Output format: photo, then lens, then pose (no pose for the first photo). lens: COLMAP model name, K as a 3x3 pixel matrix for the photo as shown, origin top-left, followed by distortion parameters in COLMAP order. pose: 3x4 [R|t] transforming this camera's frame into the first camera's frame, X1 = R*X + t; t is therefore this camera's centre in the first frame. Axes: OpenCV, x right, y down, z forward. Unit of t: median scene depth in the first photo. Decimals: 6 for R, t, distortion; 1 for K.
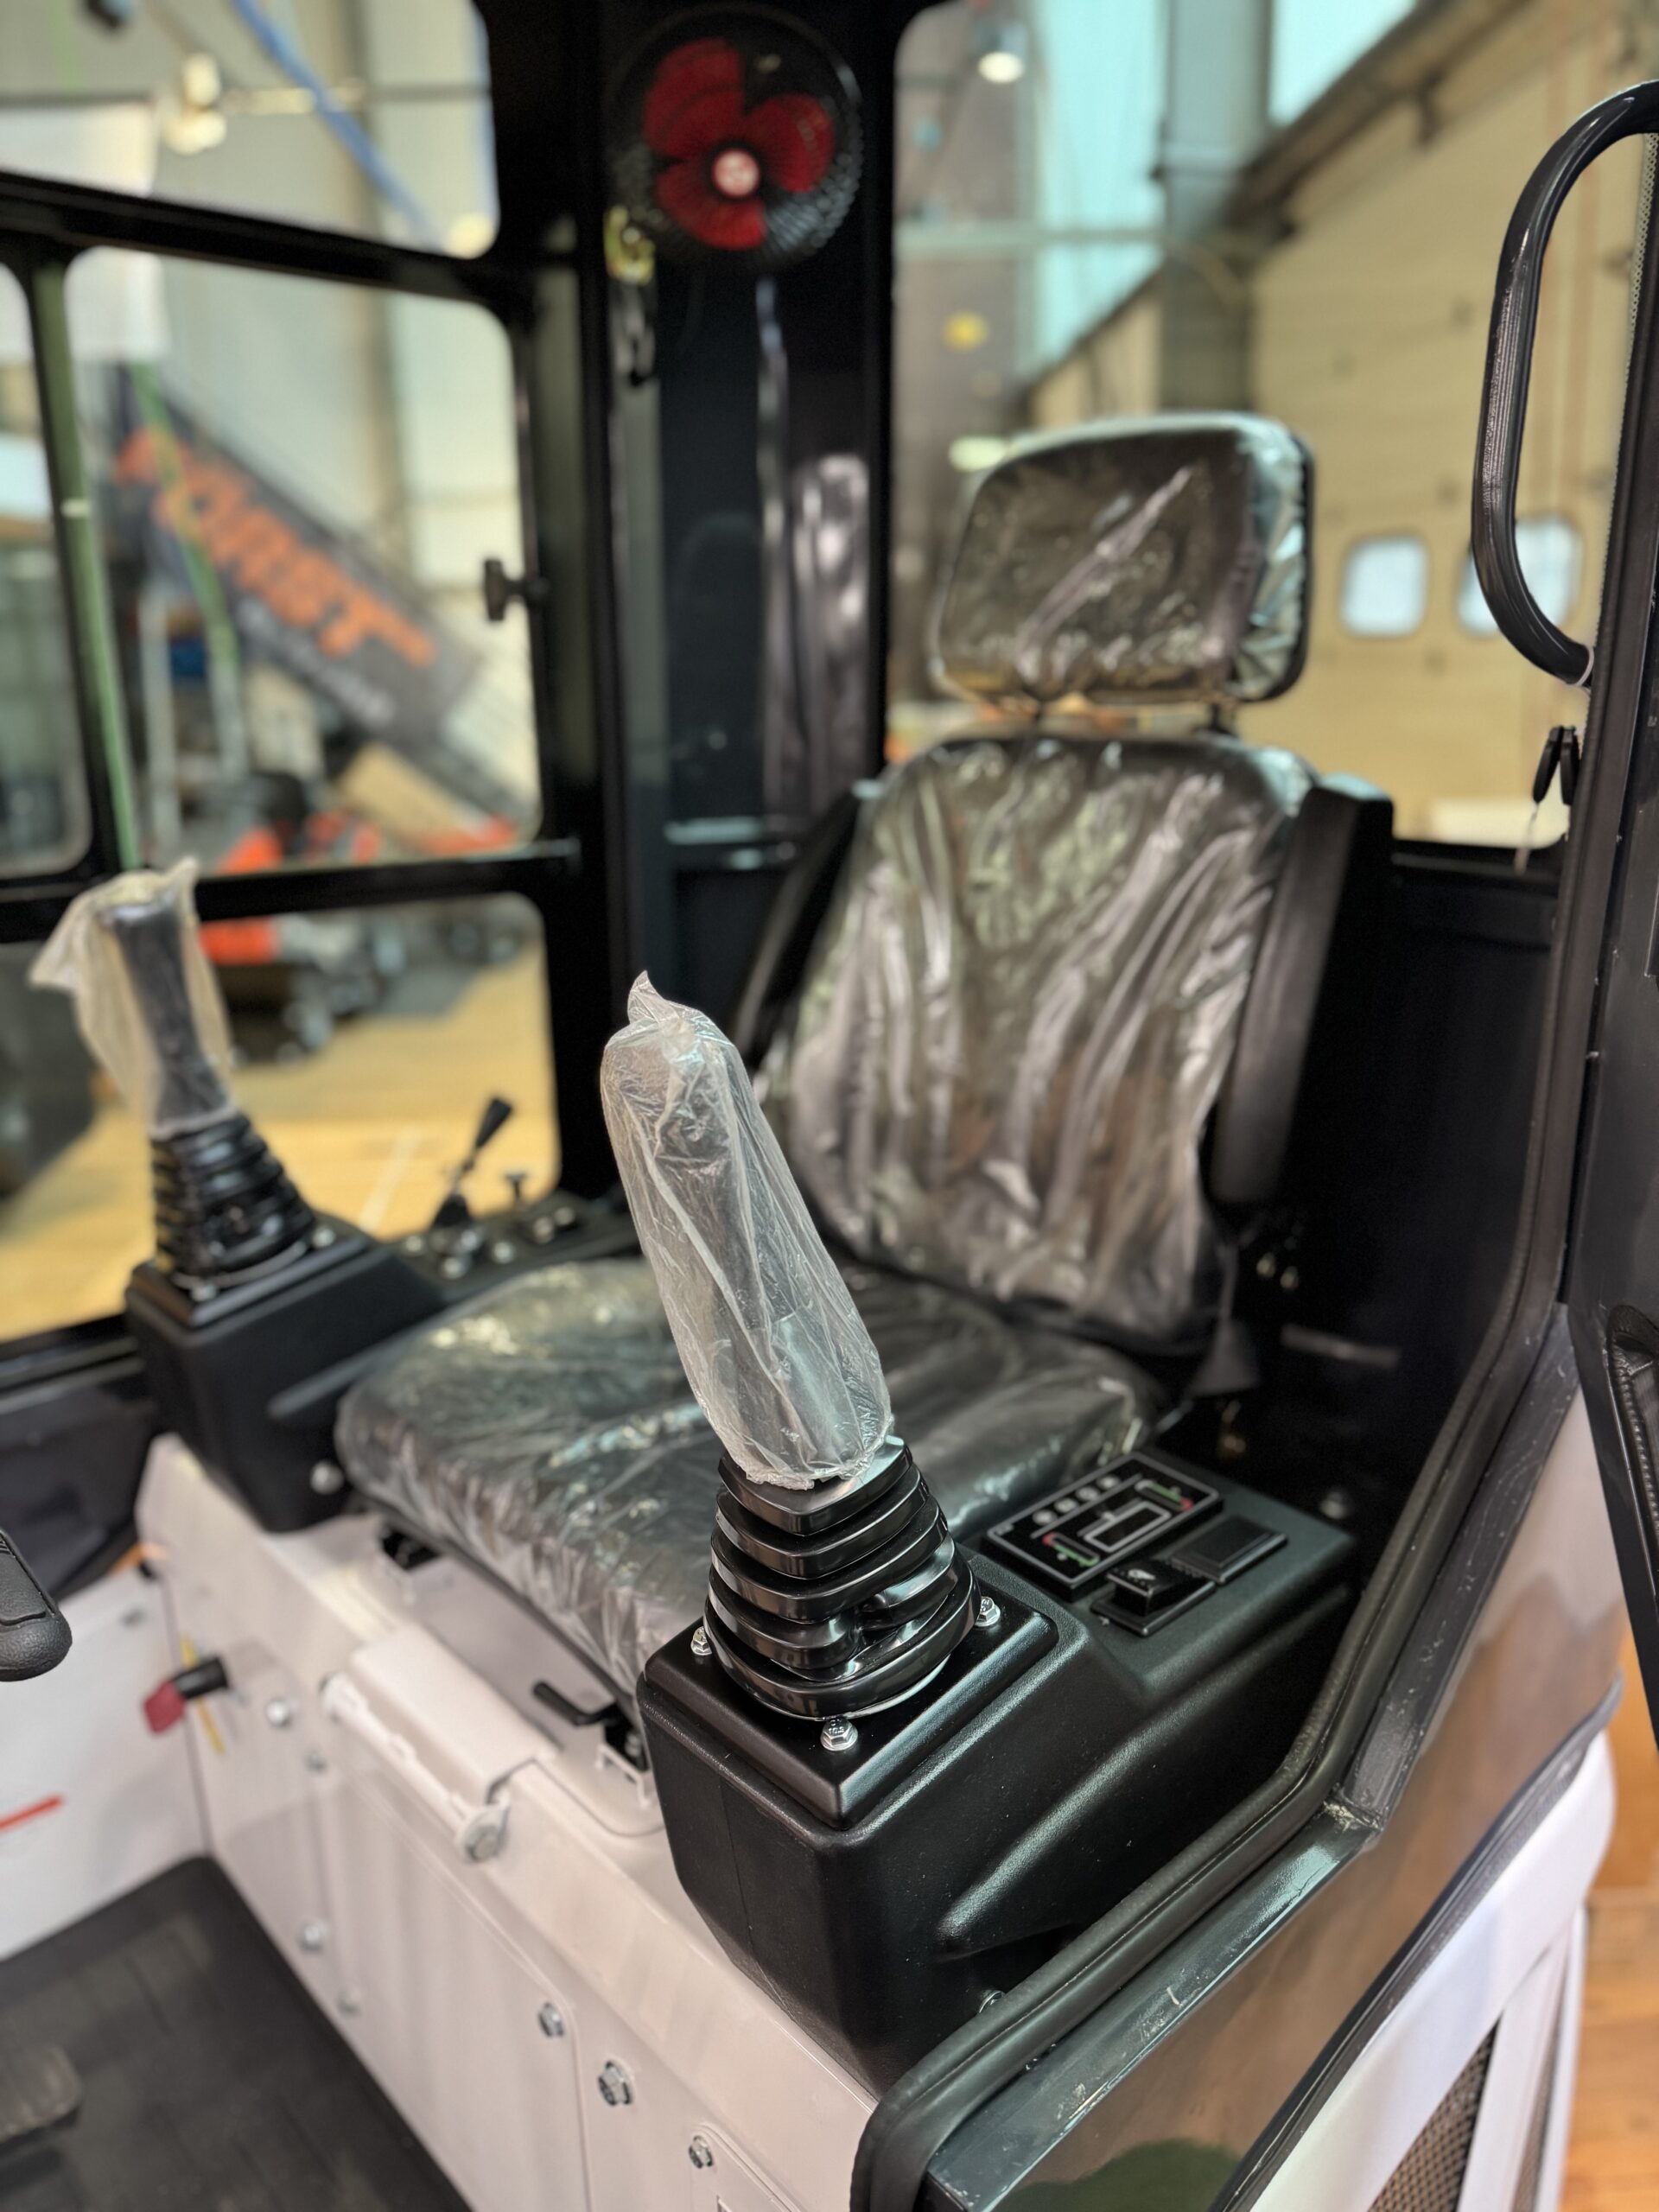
lens RADIAL K [[1567.4, 0, 832.5], [0, 1567.4, 1093.9], [0, 0, 1]] dist [0.113681, -0.154821]
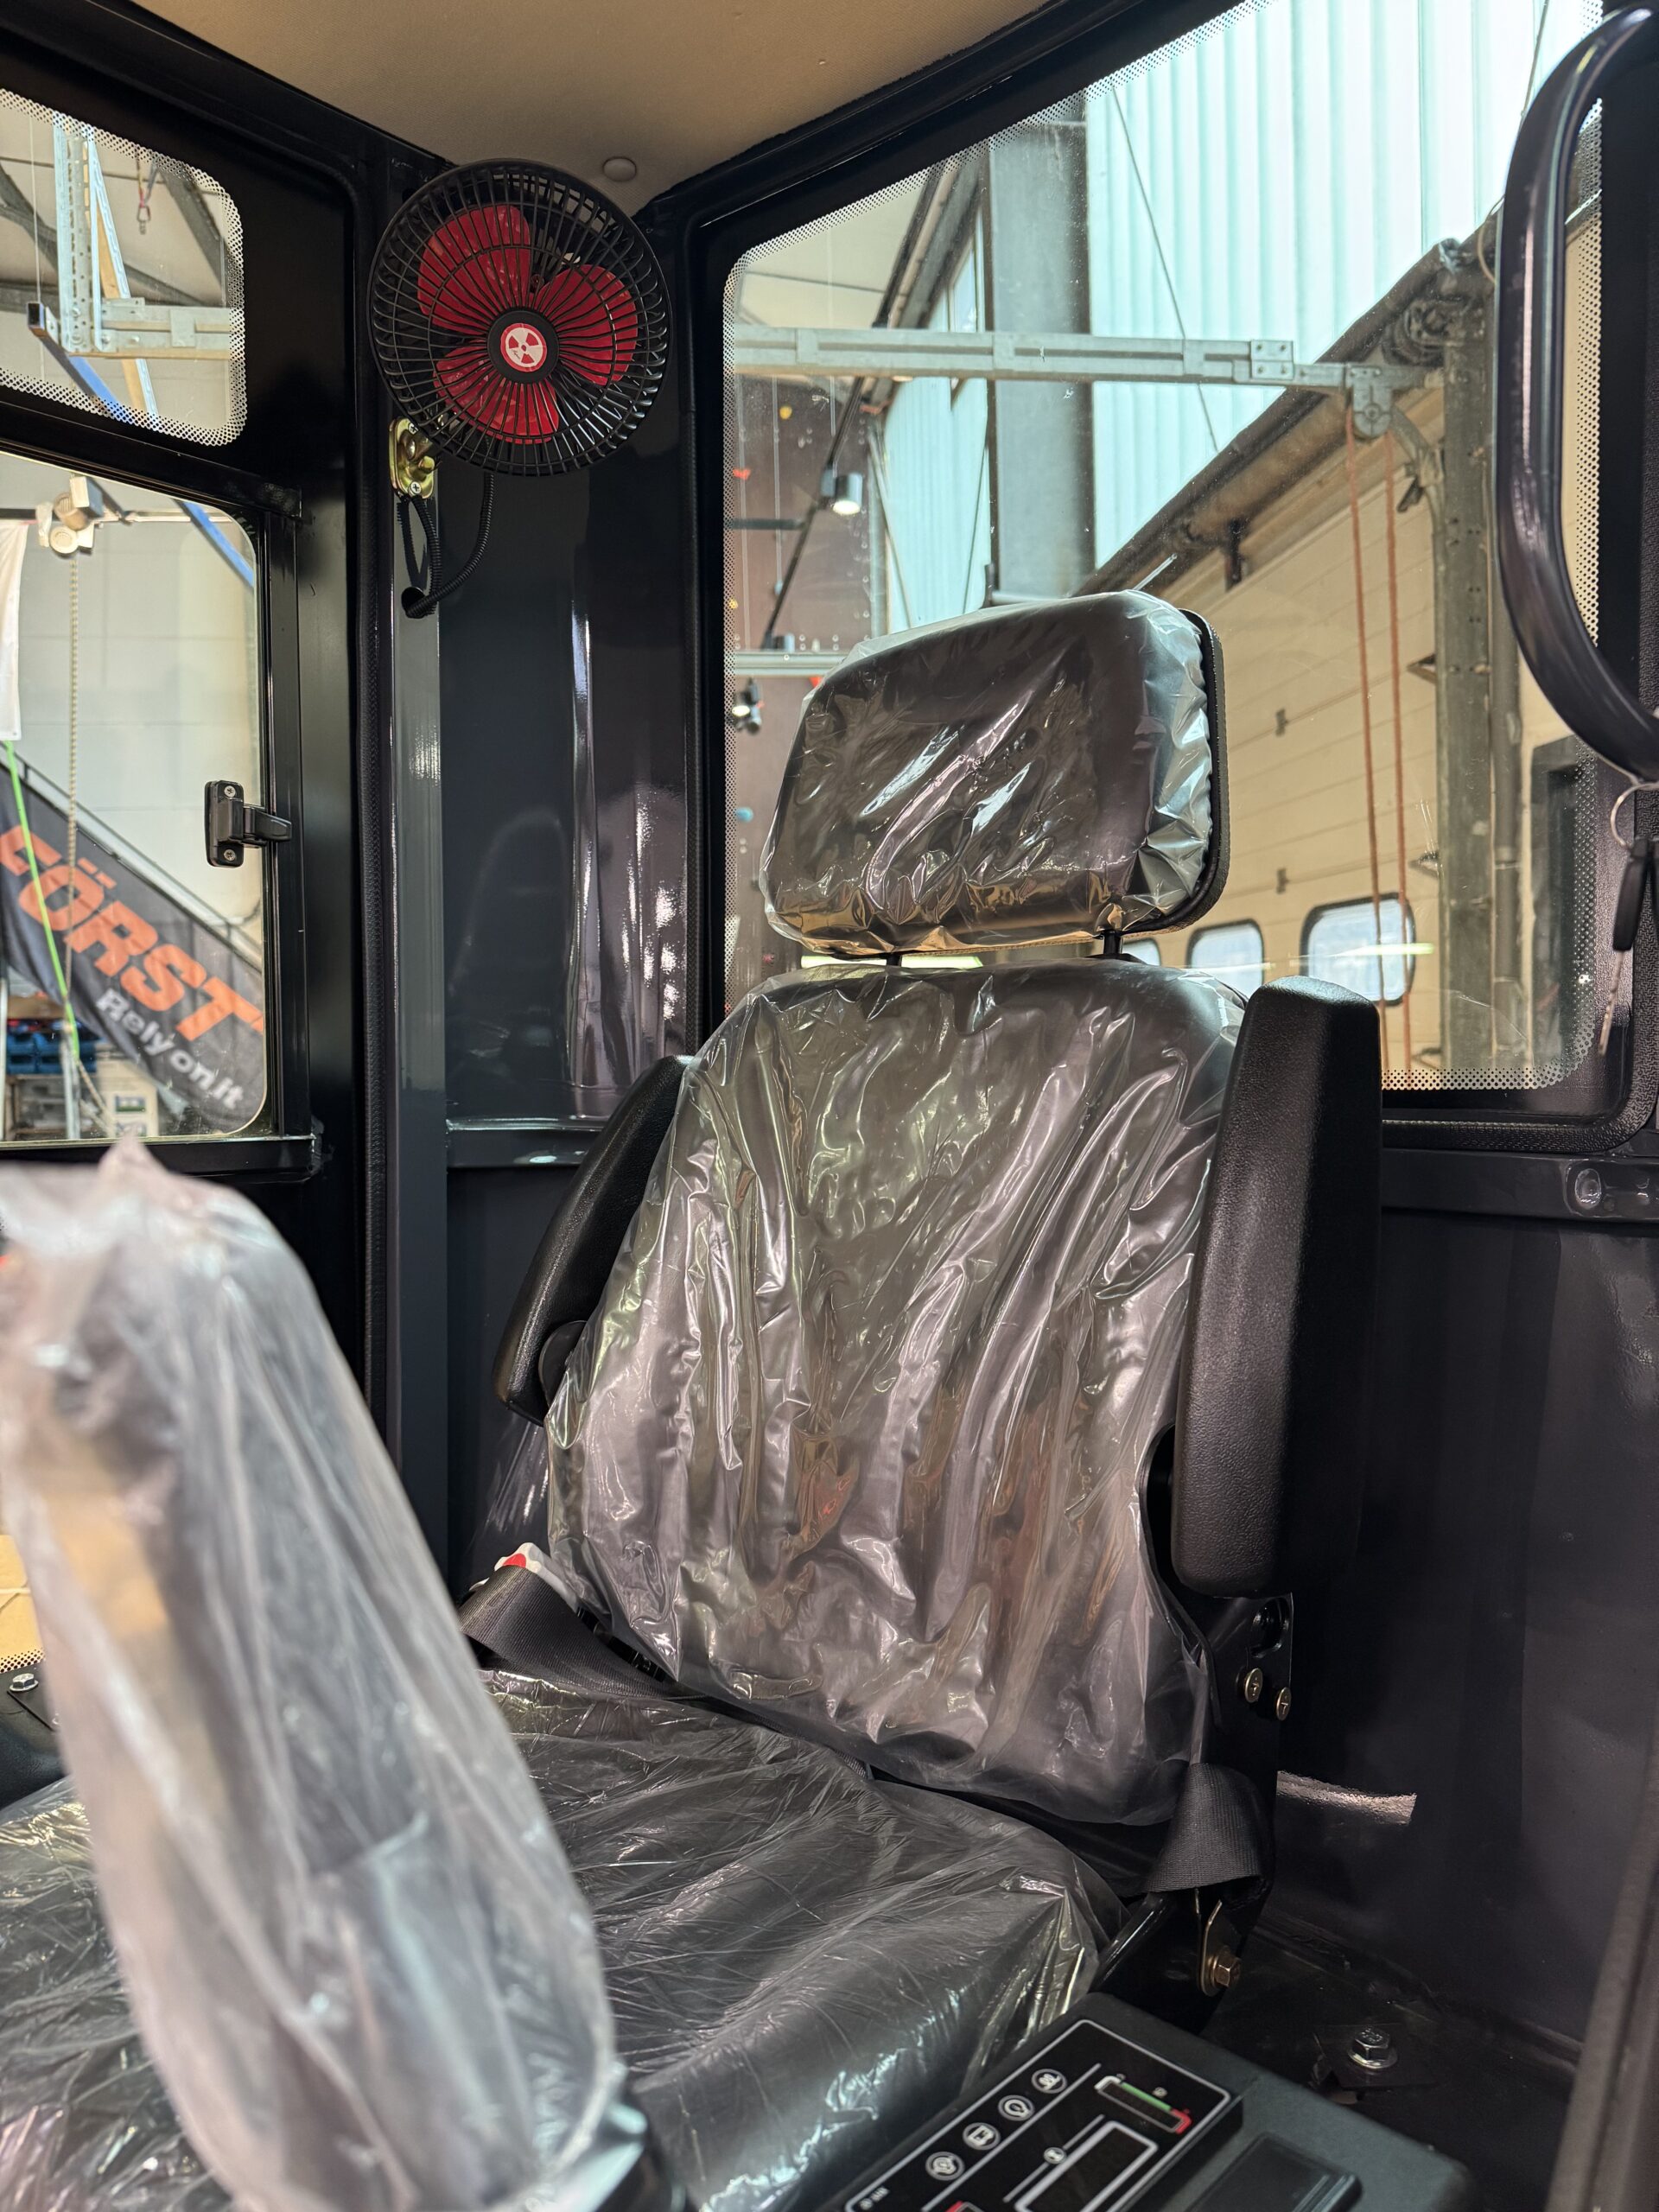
lens RADIAL K [[1567.7, 0, 829.5], [0, 1567.7, 1106.0], [0, 0, 1]] dist [0.068068, -0.078860]
pose [[0.996835, -0.002330, 0.079468, 0.038195], [0.021166, 0.971274, -0.237022, 0.024937], [-0.076633, 0.237953, 0.968249, 0.281971]]
